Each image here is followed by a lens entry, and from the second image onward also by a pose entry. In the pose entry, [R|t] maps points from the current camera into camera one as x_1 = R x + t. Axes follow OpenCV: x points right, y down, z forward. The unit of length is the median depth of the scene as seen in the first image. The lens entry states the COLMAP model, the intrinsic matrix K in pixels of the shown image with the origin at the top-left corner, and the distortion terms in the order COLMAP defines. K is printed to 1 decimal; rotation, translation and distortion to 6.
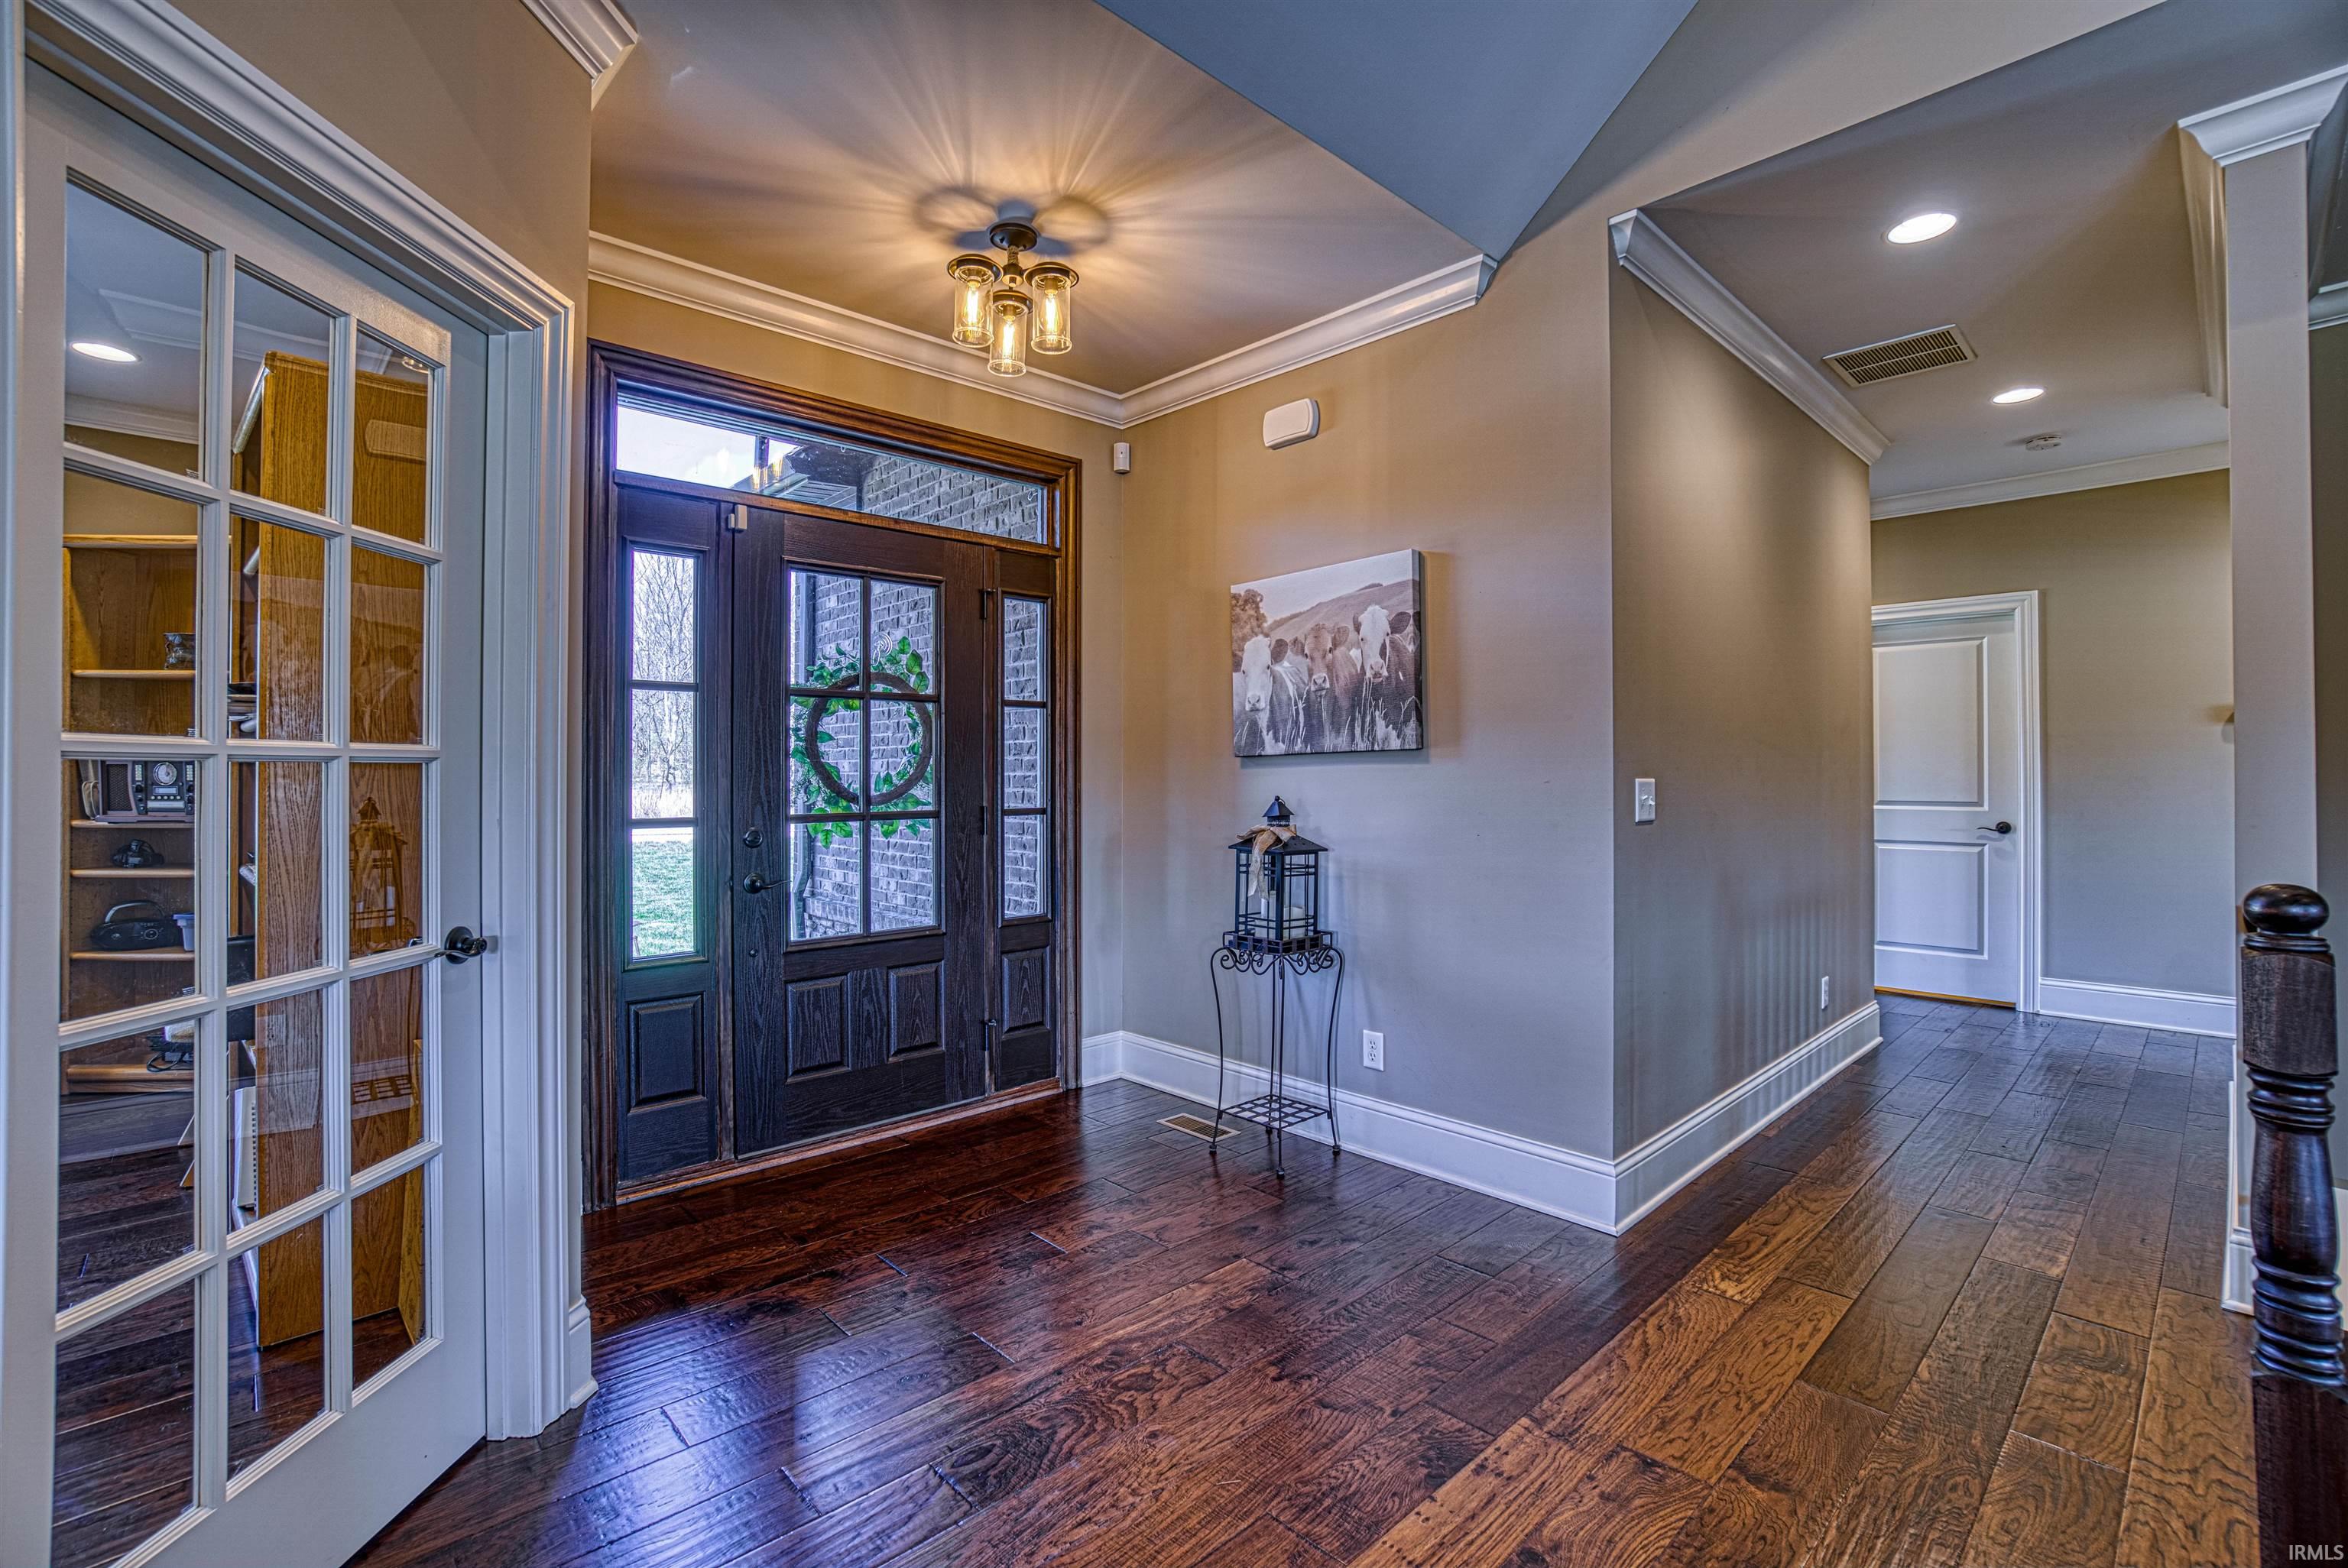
lens RADIAL K [[1019.5, 0, 1197.5], [0, 1019.5, 773.3], [0, 0, 1]] dist [-0.016914, 0.000909]
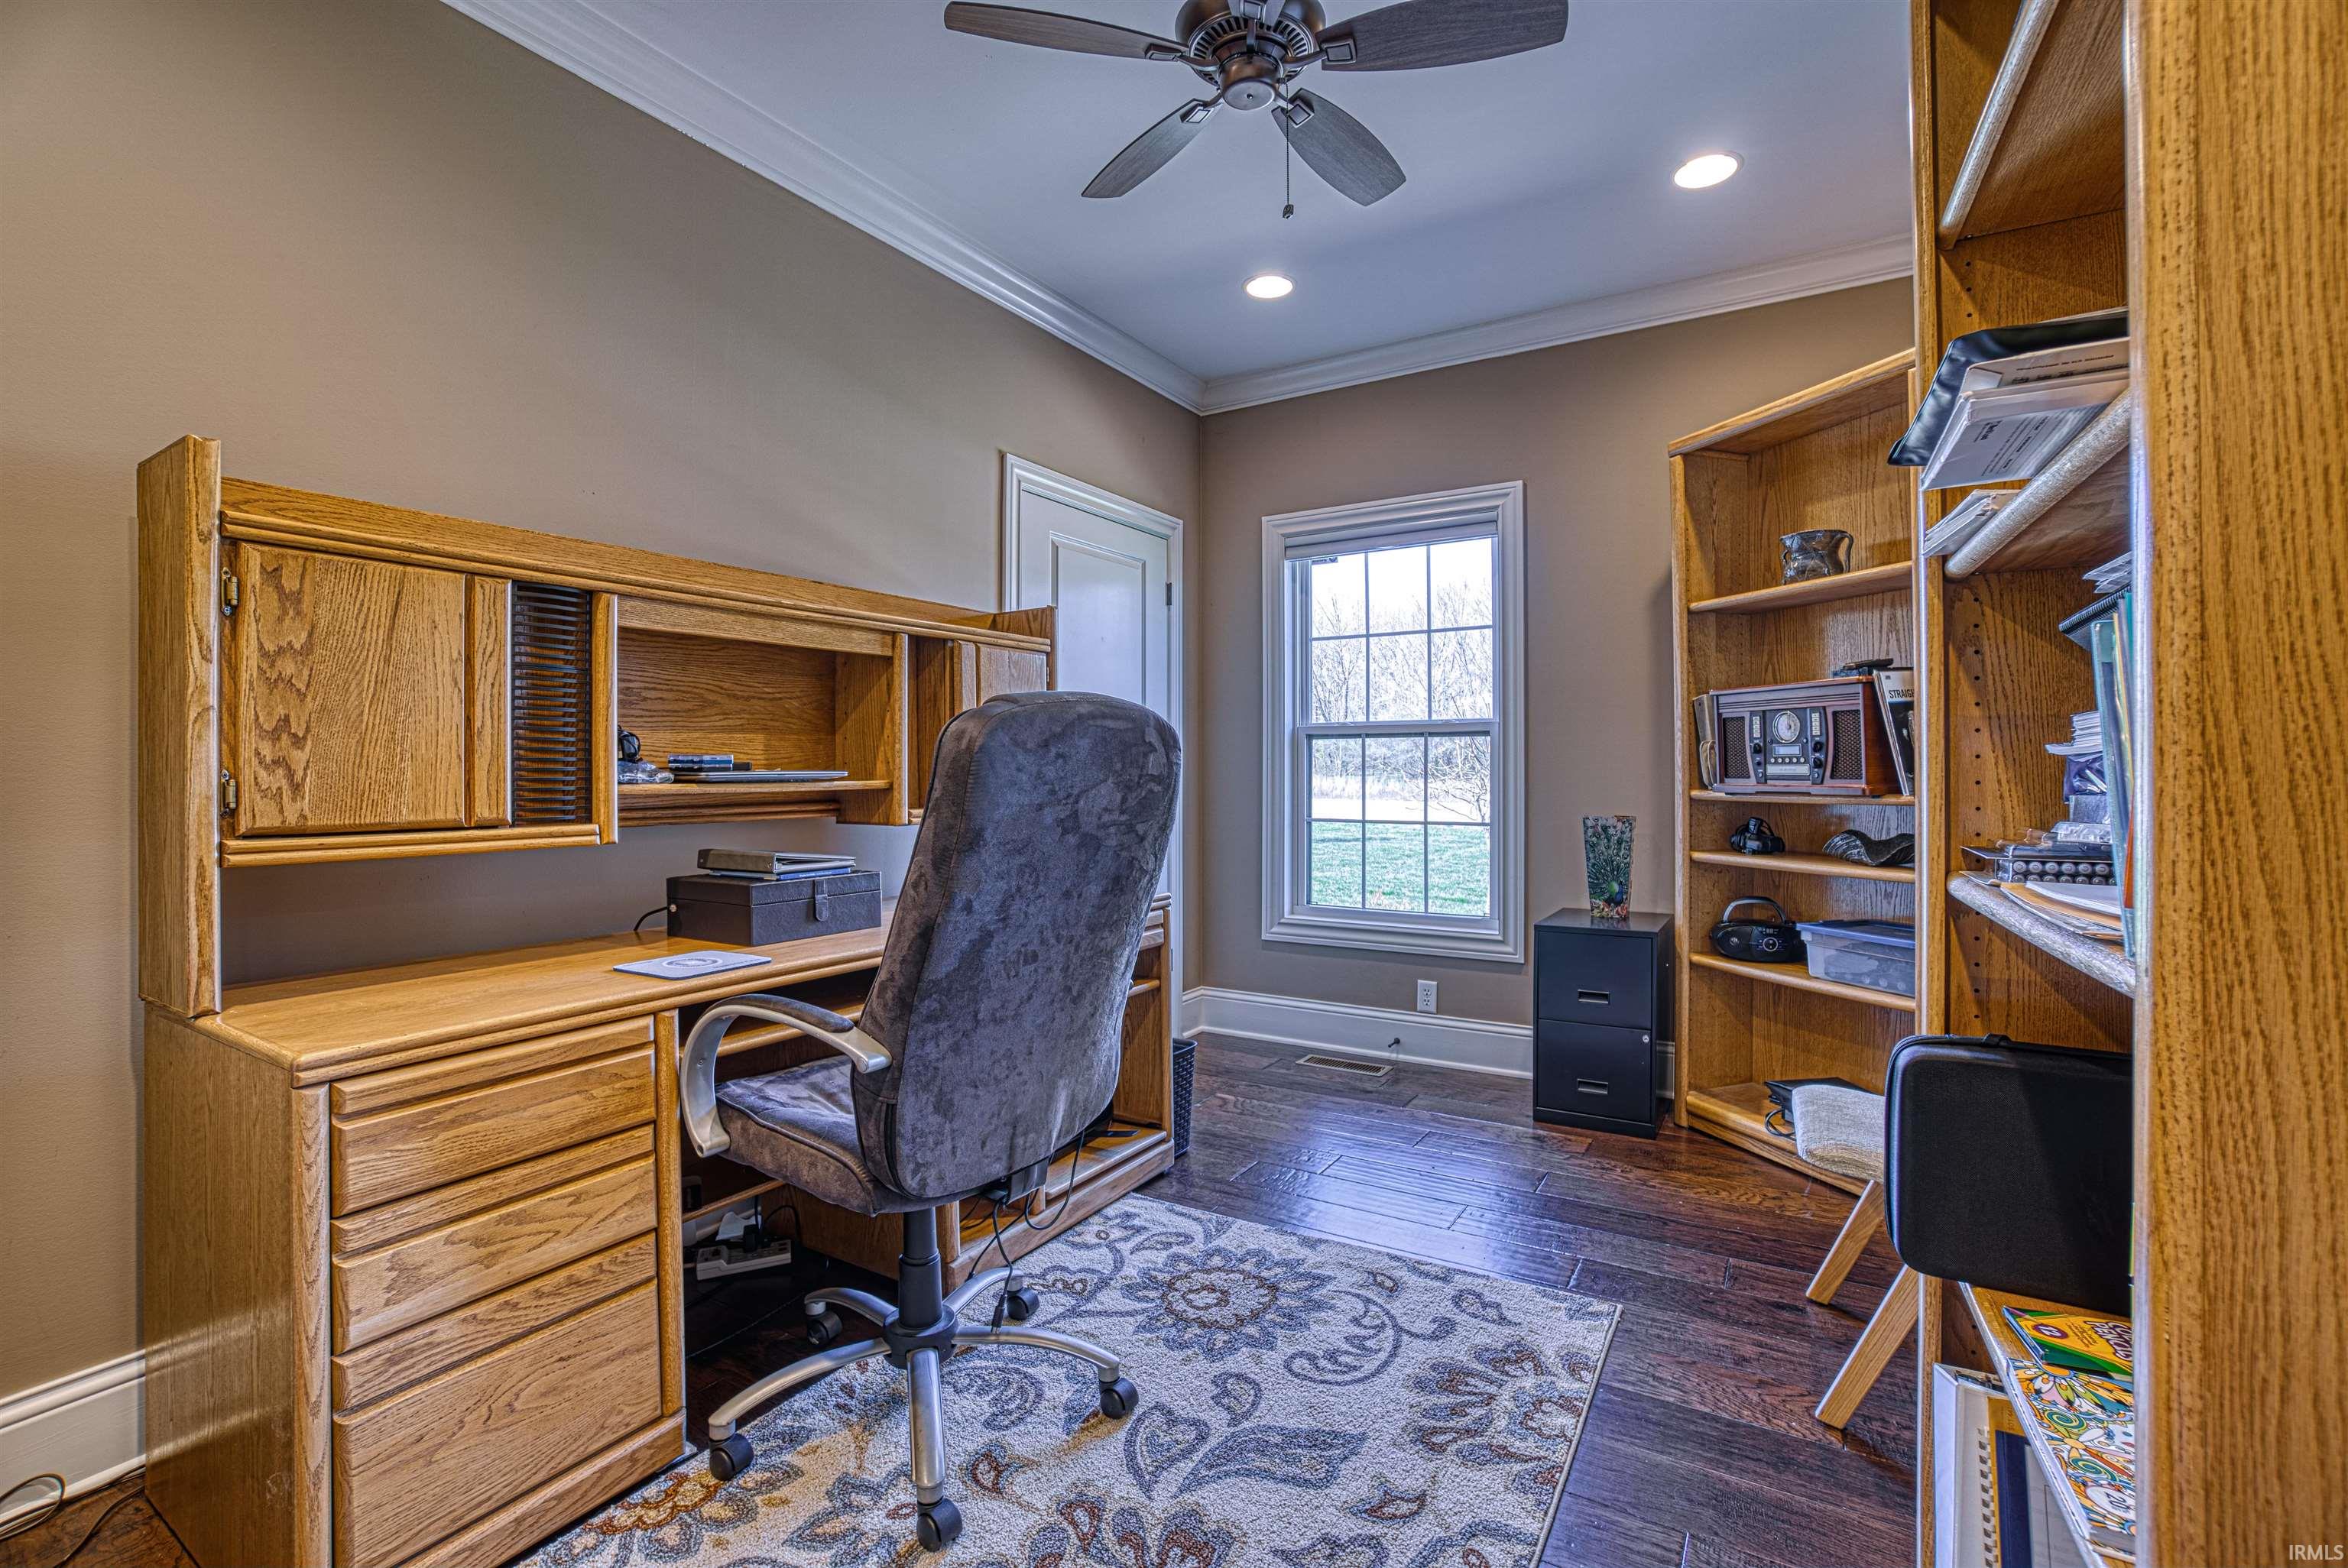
lens RADIAL K [[1019.5, 0, 1194.8], [0, 1019.5, 770.5], [0, 0, 1]] dist [-0.016914, 0.000909]
pose [[0.252121, -0.004787, -0.967684, -0.429848], [0.008247, 0.999962, -0.002798, 0.029979], [0.967661, -0.007275, 0.252151, 0.402650]]
